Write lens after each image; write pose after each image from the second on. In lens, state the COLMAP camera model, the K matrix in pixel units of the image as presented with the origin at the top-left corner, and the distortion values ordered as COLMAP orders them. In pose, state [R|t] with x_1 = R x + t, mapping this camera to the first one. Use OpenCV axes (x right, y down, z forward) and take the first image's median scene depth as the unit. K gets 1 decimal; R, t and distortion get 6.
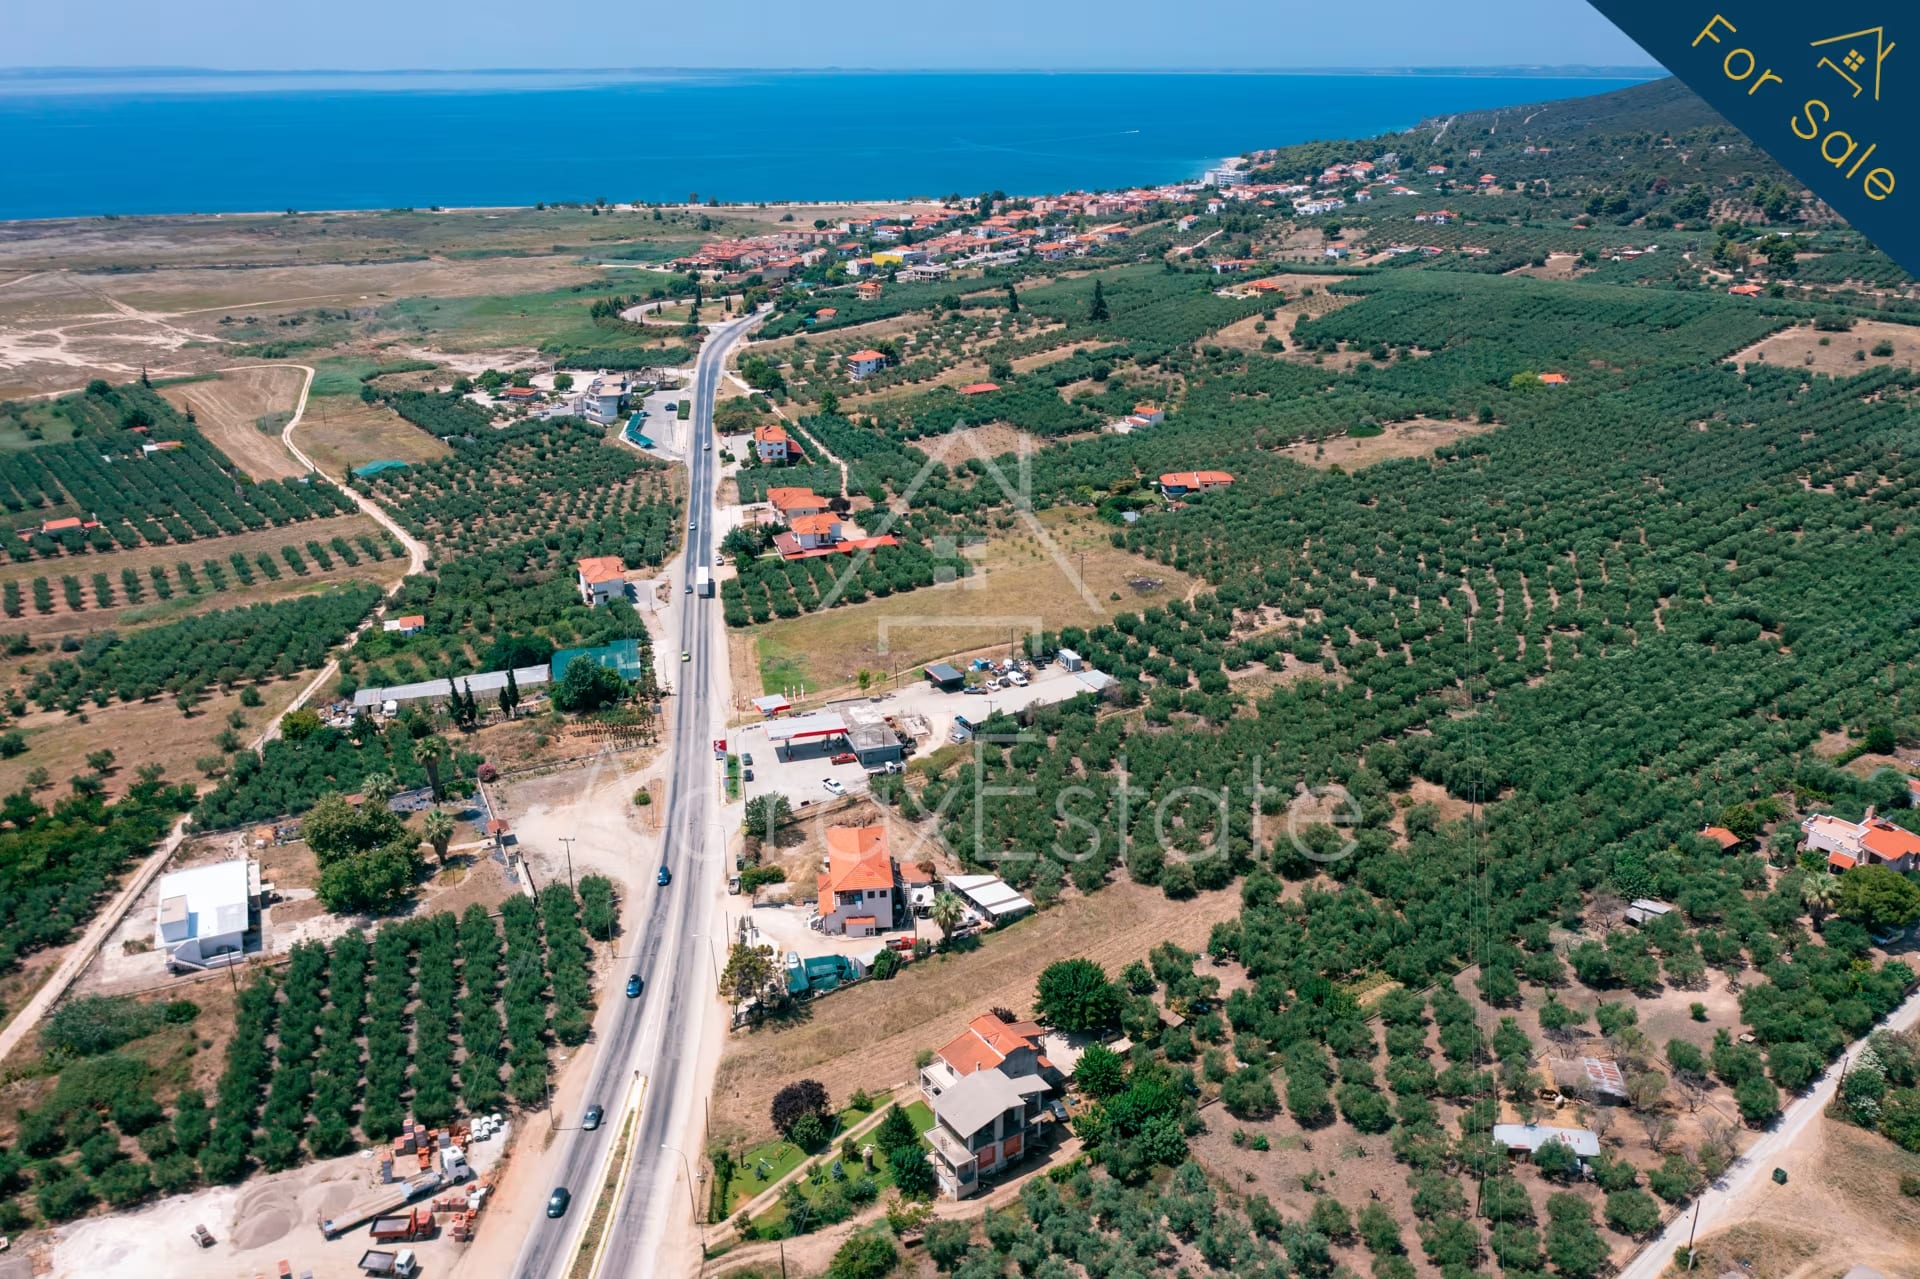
lens RADIAL K [[1506.7, 0, 951.4], [0, 1506.7, 630.7], [0, 0, 1]] dist [-0.009136, 0.000959]
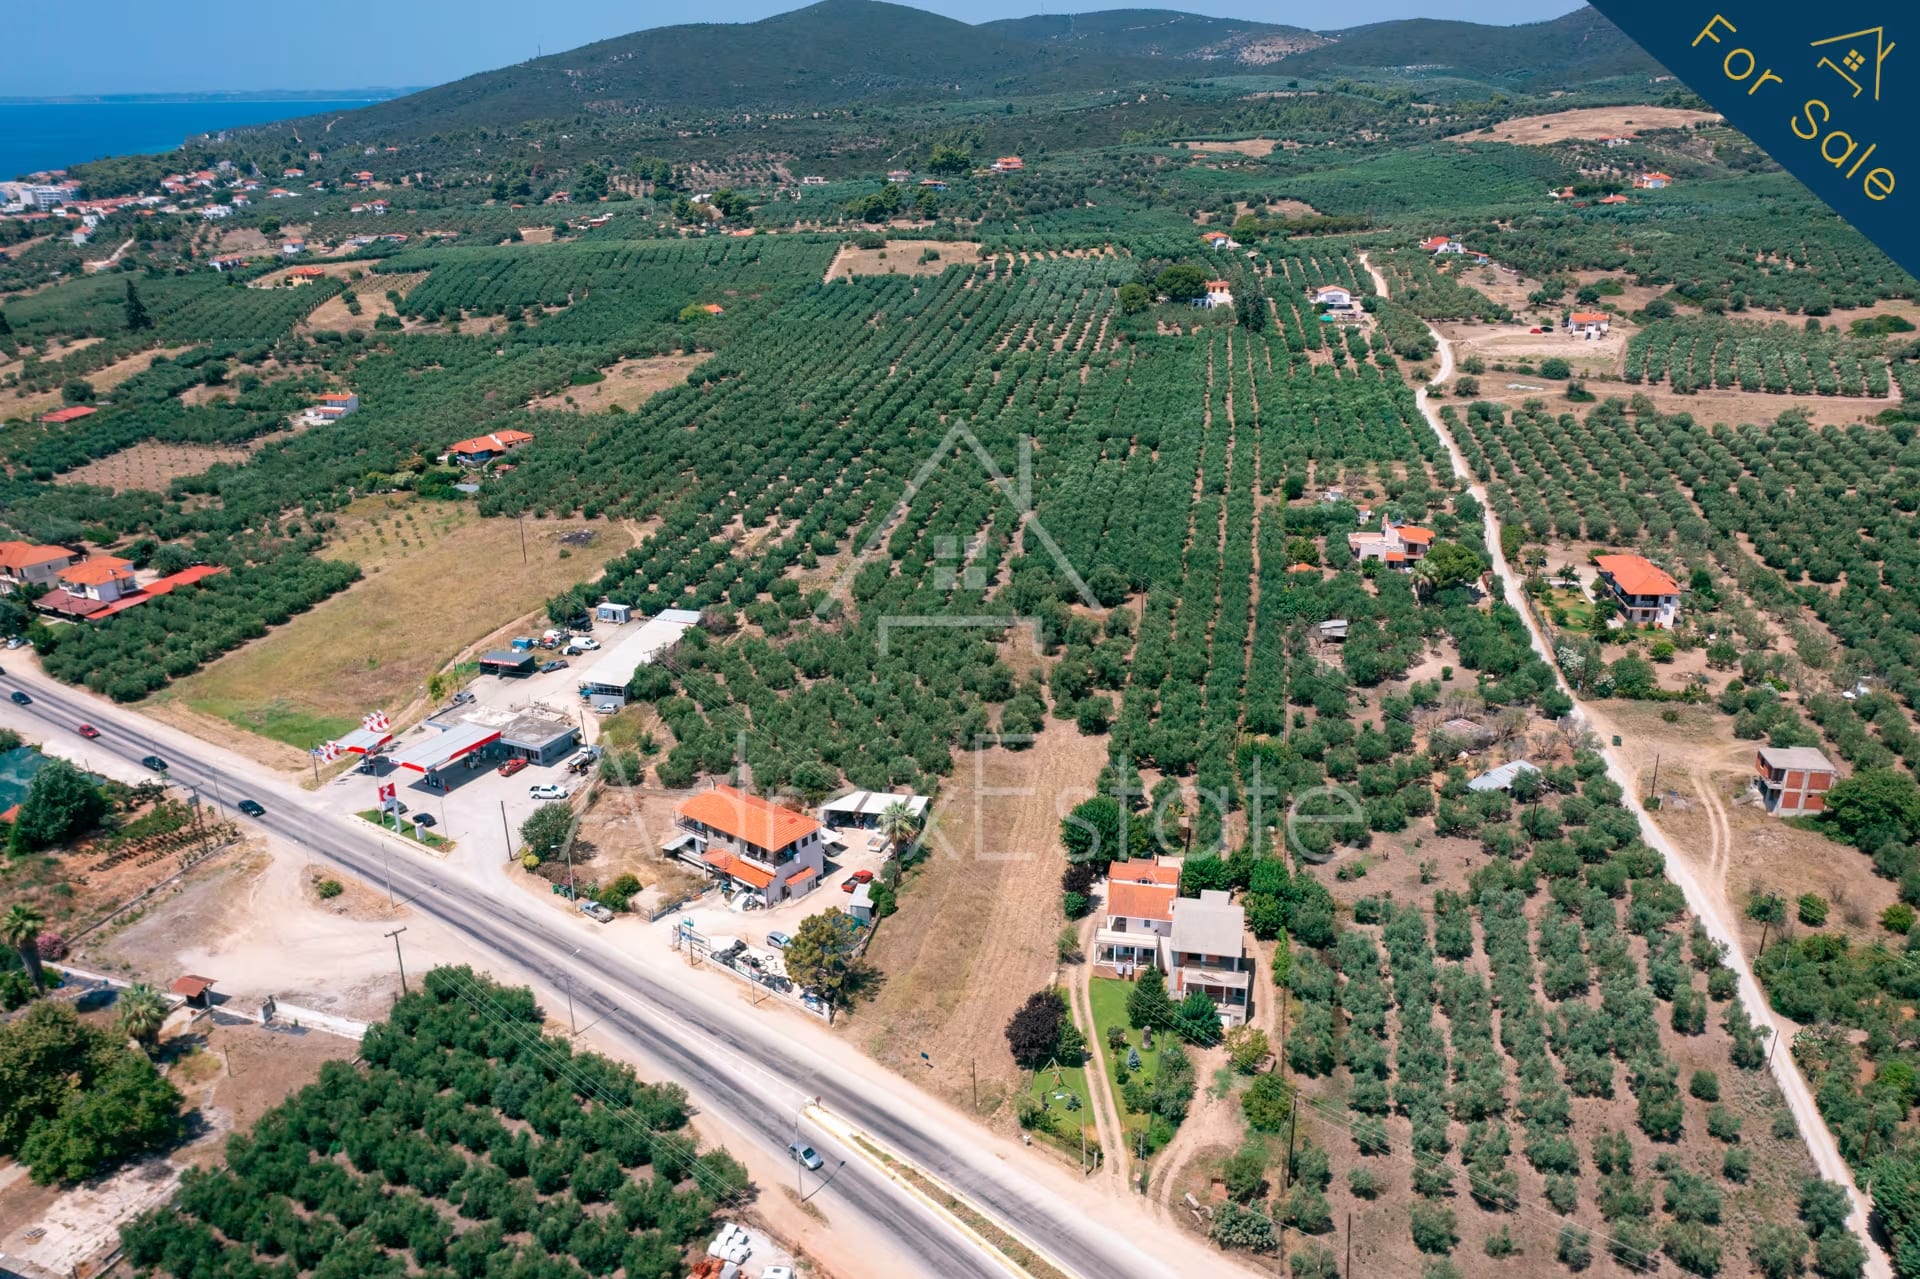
lens RADIAL K [[1506.7, 0, 957.6], [0, 1506.7, 648.2], [0, 0, 1]] dist [-0.009136, 0.000959]
pose [[0.710783, -0.255197, 0.655486, -0.486378], [0.258806, 0.961379, 0.093650, 0.011819], [-0.654070, 0.103079, 0.749378, 0.274590]]
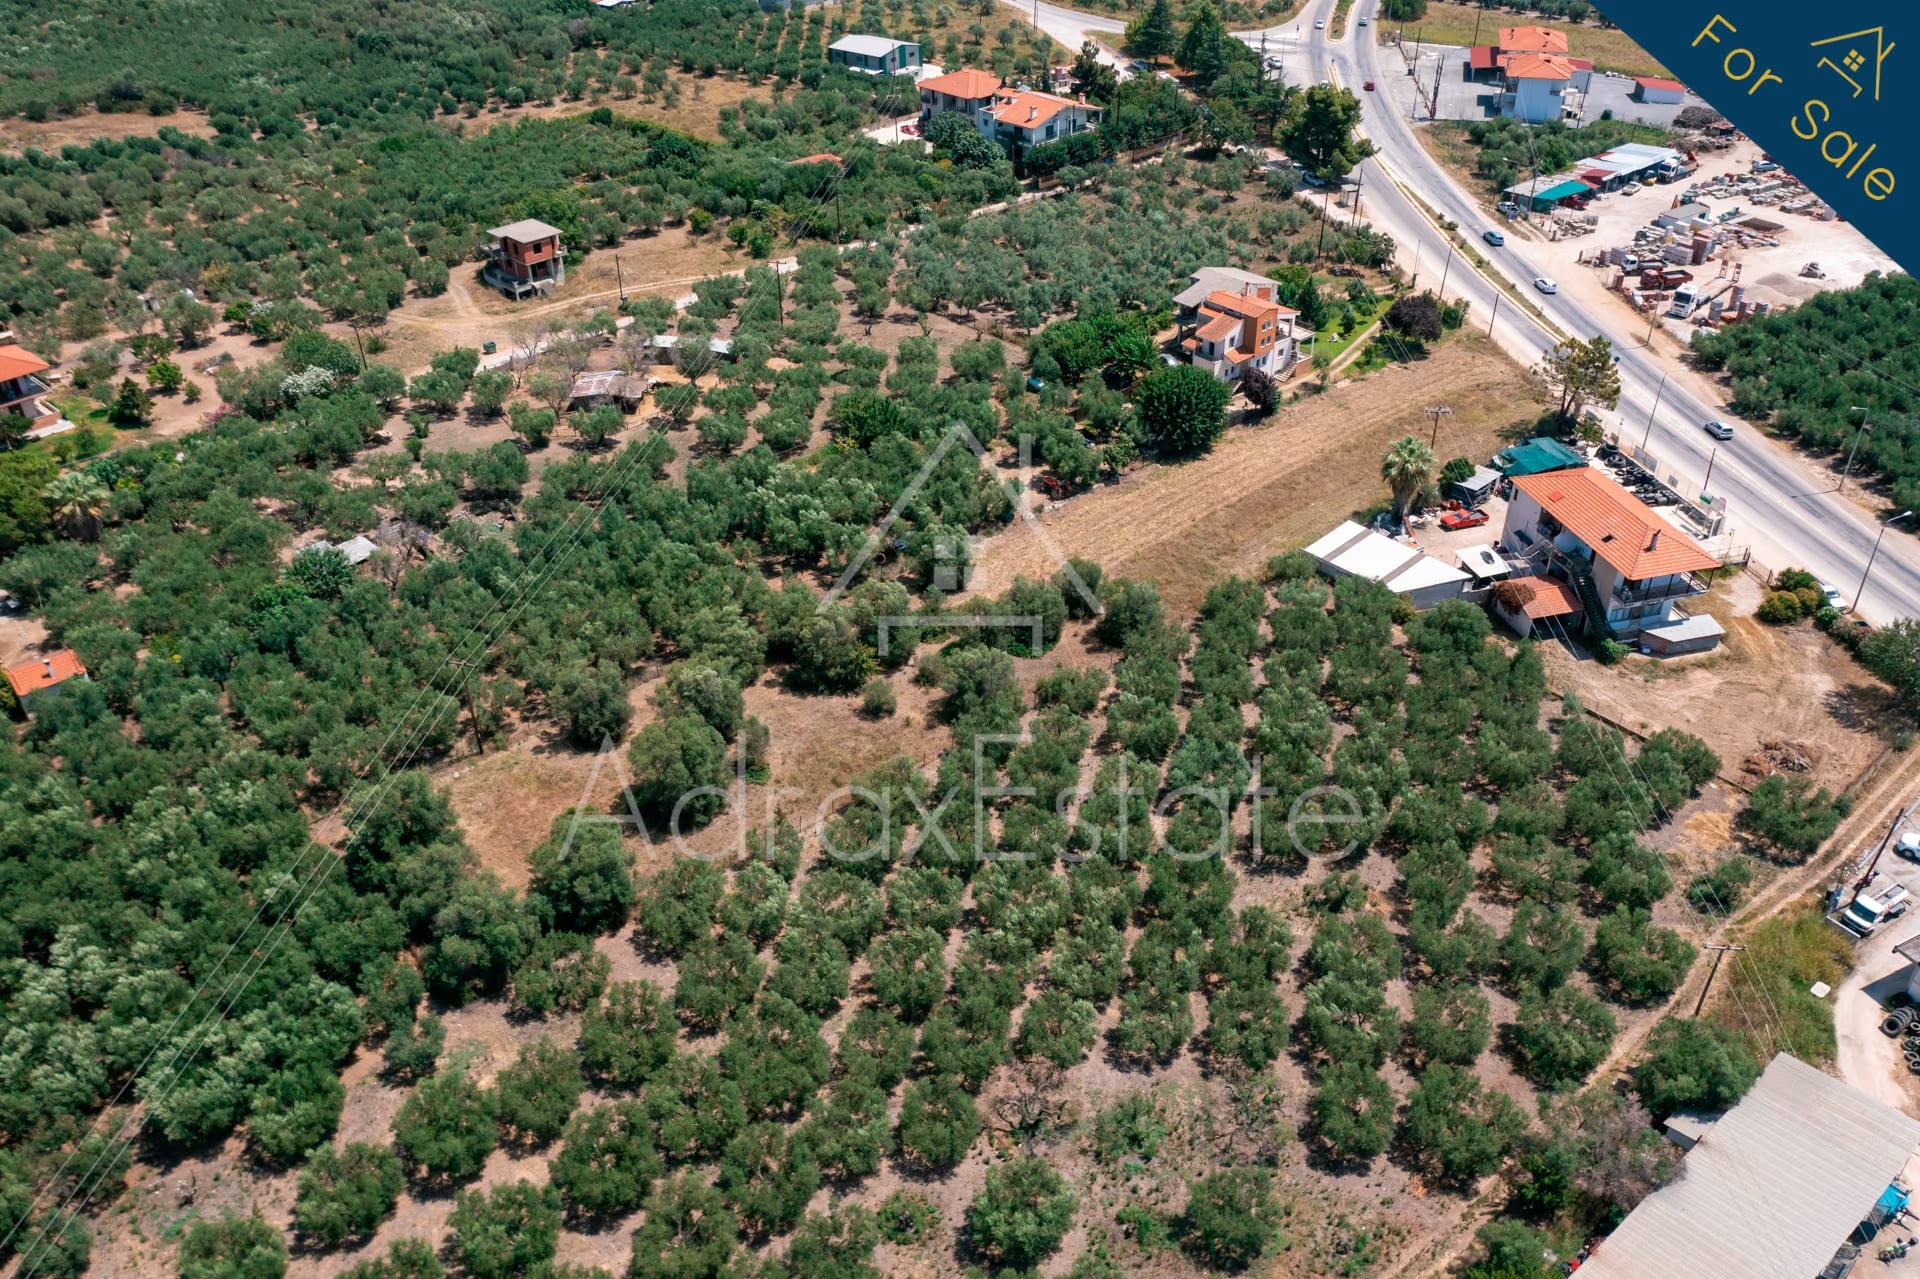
lens RADIAL K [[1506.7, 0, 958.7], [0, 1506.7, 637.2], [0, 0, 1]] dist [-0.009136, 0.000959]
pose [[-0.990034, 0.094106, -0.104770, 0.249198], [-0.030945, 0.580405, 0.813740, -0.284948], [0.137387, 0.808872, -0.571709, 1.293796]]
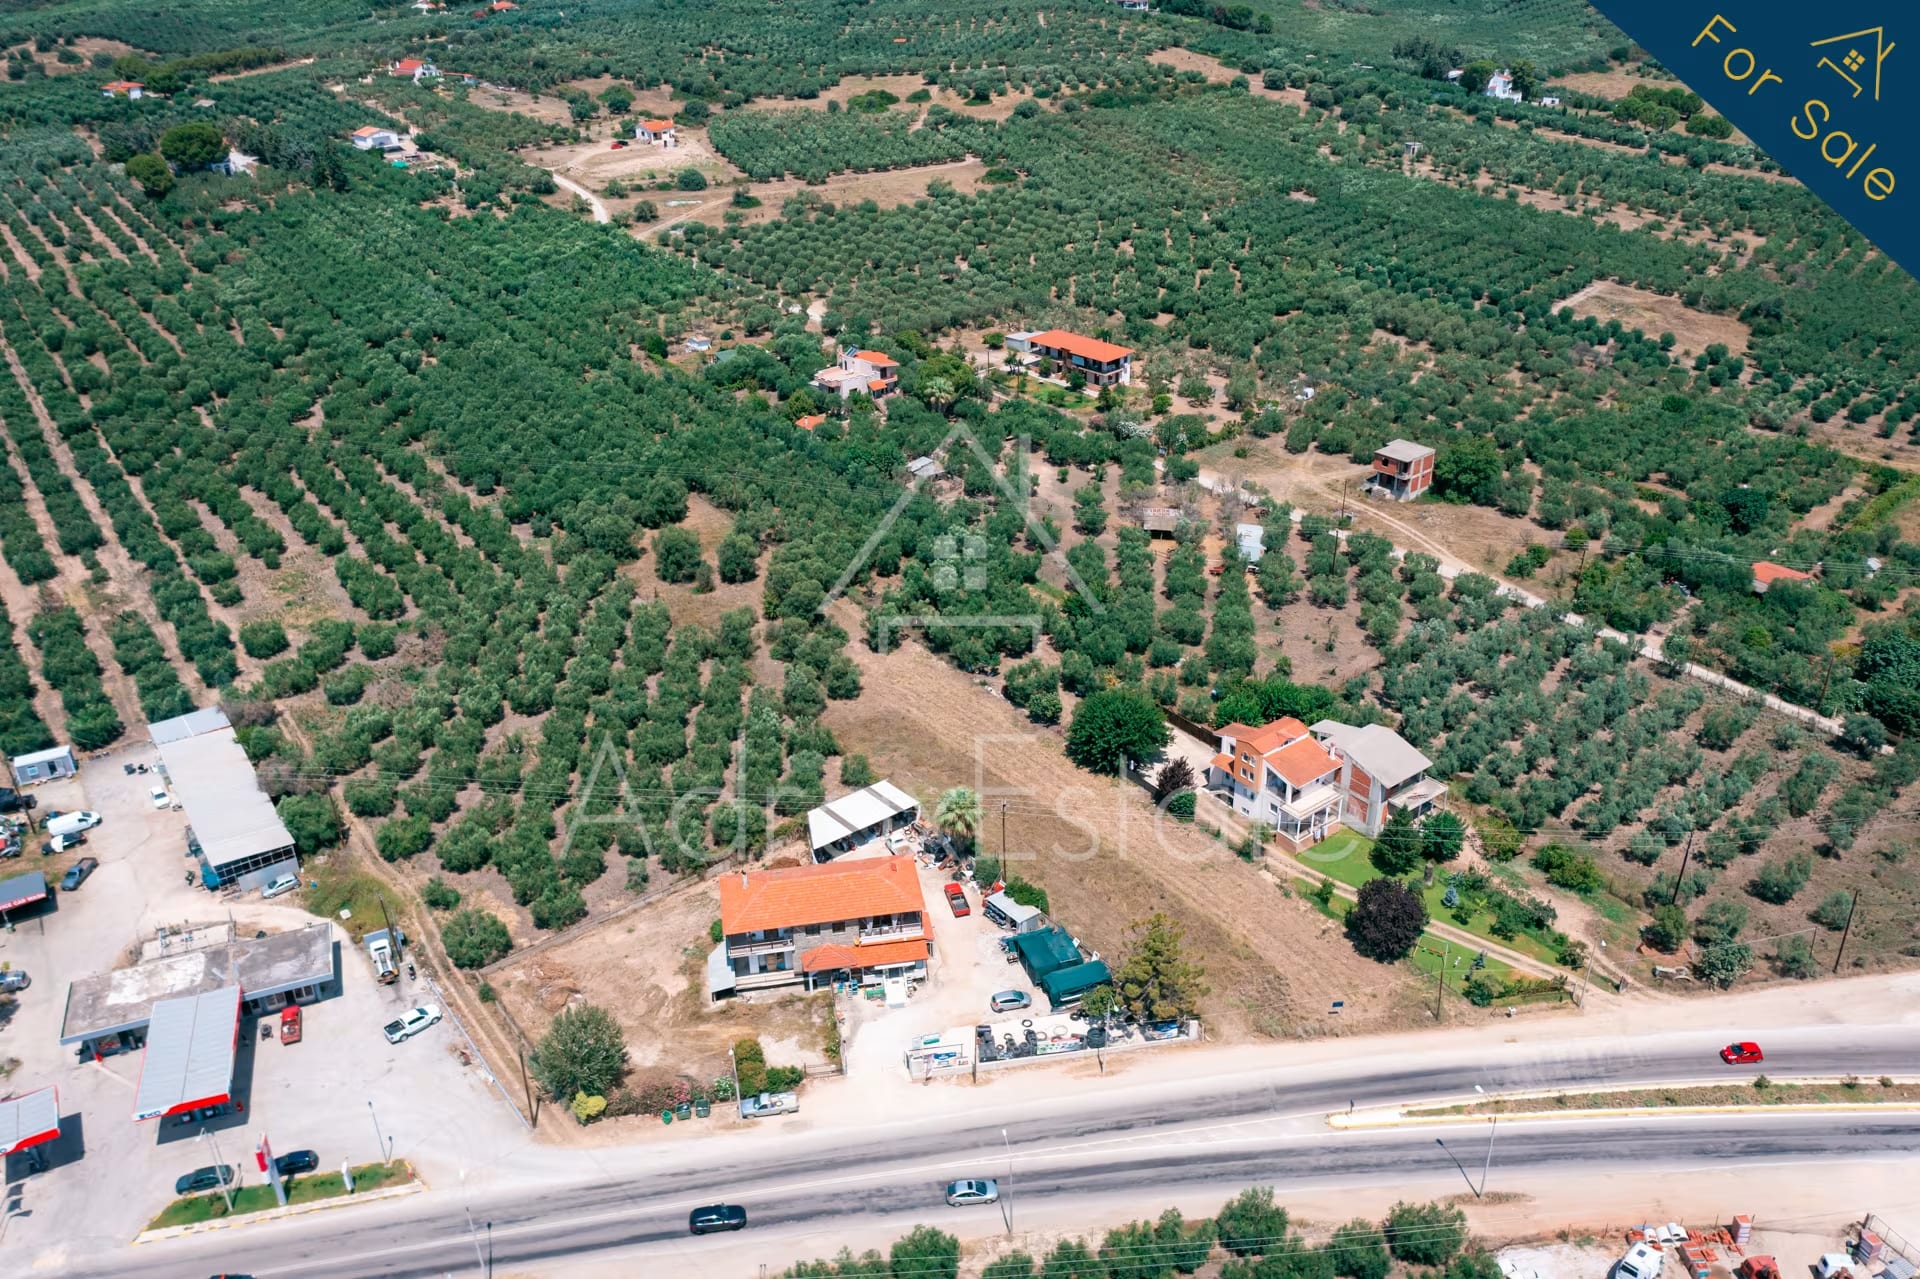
lens RADIAL K [[1506.7, 0, 961.6], [0, 1506.7, 629.2], [0, 0, 1]] dist [-0.009136, 0.000959]
pose [[-0.065953, -0.453456, 0.888835, -0.556043], [0.369873, 0.816206, 0.443848, -0.191246], [-0.926738, 0.358029, 0.113890, 0.805664]]
